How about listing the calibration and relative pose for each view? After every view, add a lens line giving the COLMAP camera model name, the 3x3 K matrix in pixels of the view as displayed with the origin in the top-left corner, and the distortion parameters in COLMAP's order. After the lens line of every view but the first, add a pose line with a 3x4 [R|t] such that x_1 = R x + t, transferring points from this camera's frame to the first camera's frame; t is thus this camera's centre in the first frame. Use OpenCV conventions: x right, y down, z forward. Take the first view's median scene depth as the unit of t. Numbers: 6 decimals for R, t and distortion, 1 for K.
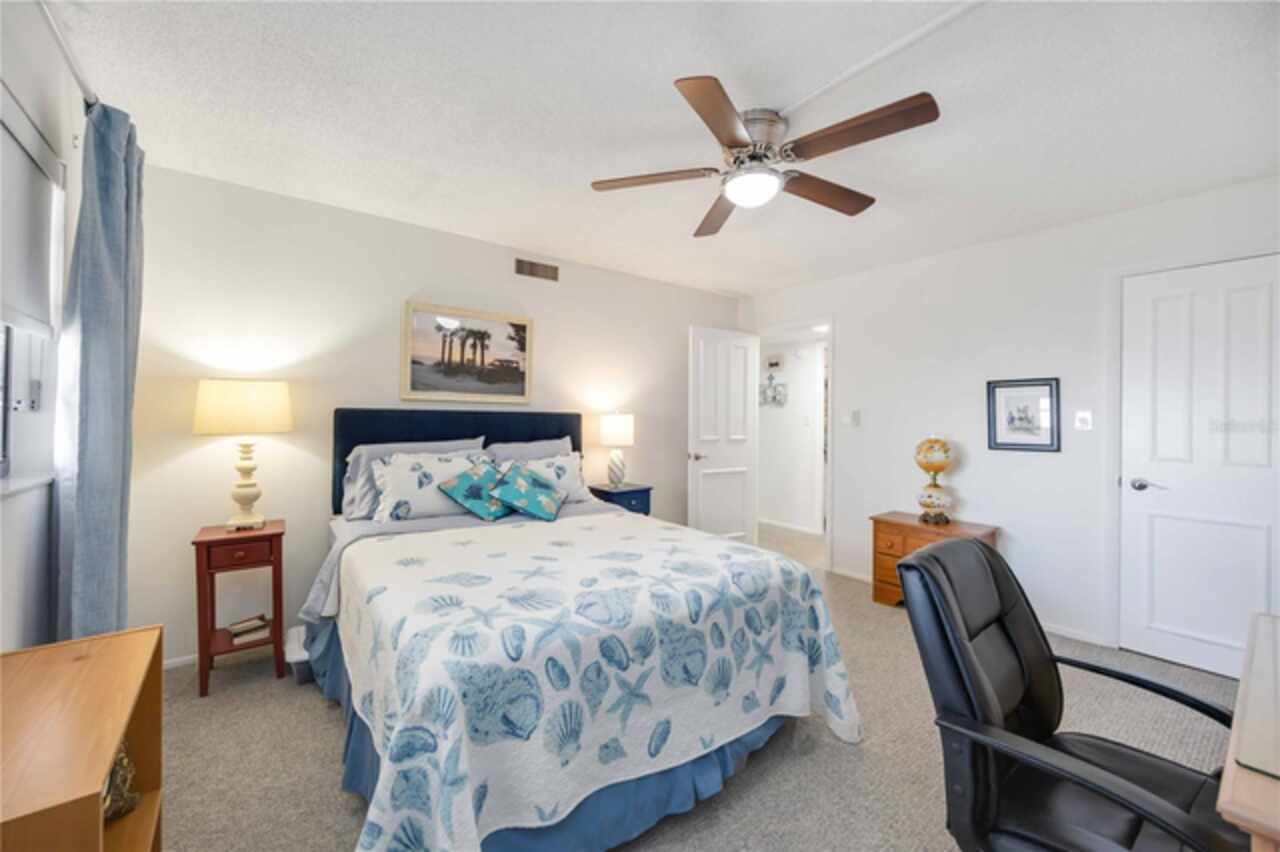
lens RADIAL K [[507.1, 0, 636.0], [0, 507.1, 424.4], [0, 0, 1]] dist [0.000467, 0.000145]
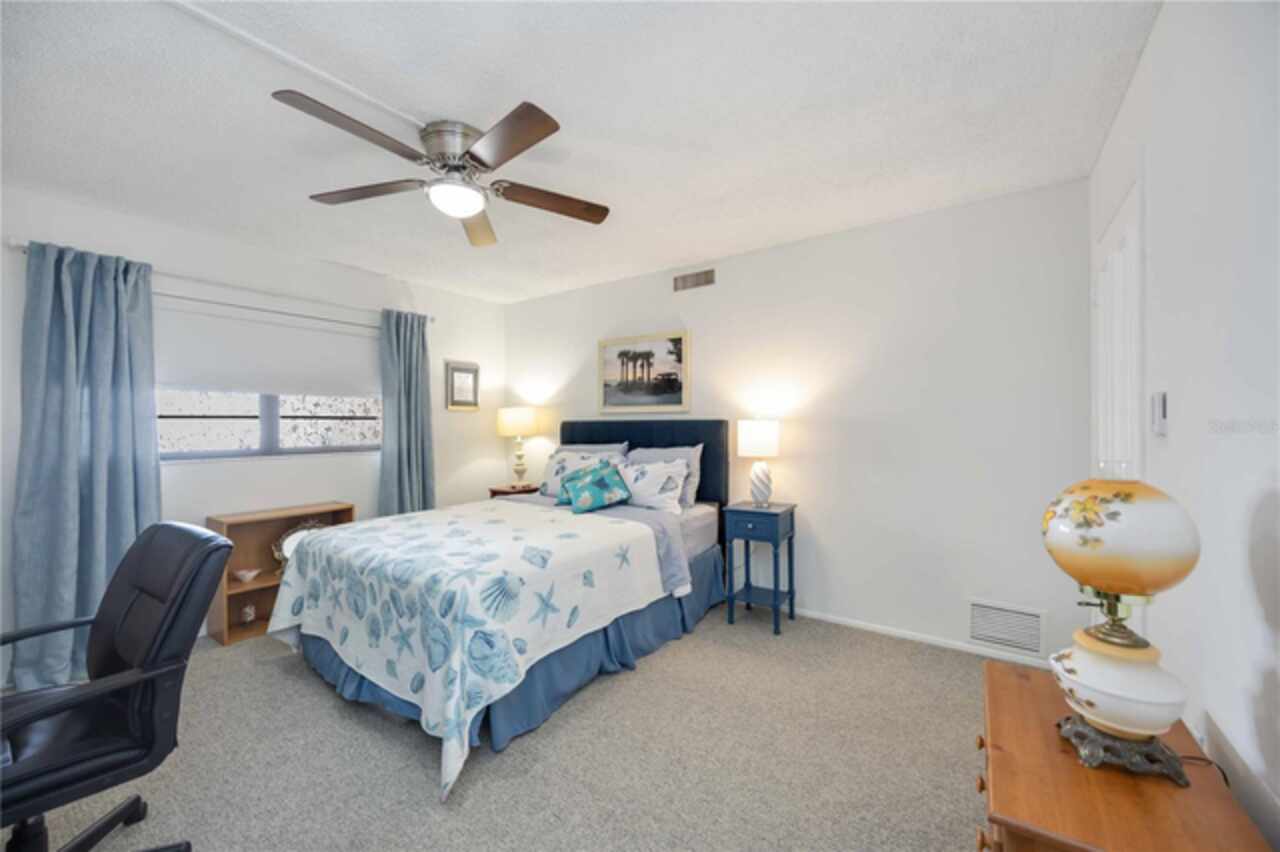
lens RADIAL K [[499.6, 0, 638.3], [0, 499.6, 436.1], [0, 0, 1]] dist [-0.000047, 0.000021]
pose [[0.284205, 0.011602, -0.958693, 0.846738], [0.000761, 0.999924, 0.012327, -0.003498], [0.958763, -0.004233, 0.284174, 0.689070]]
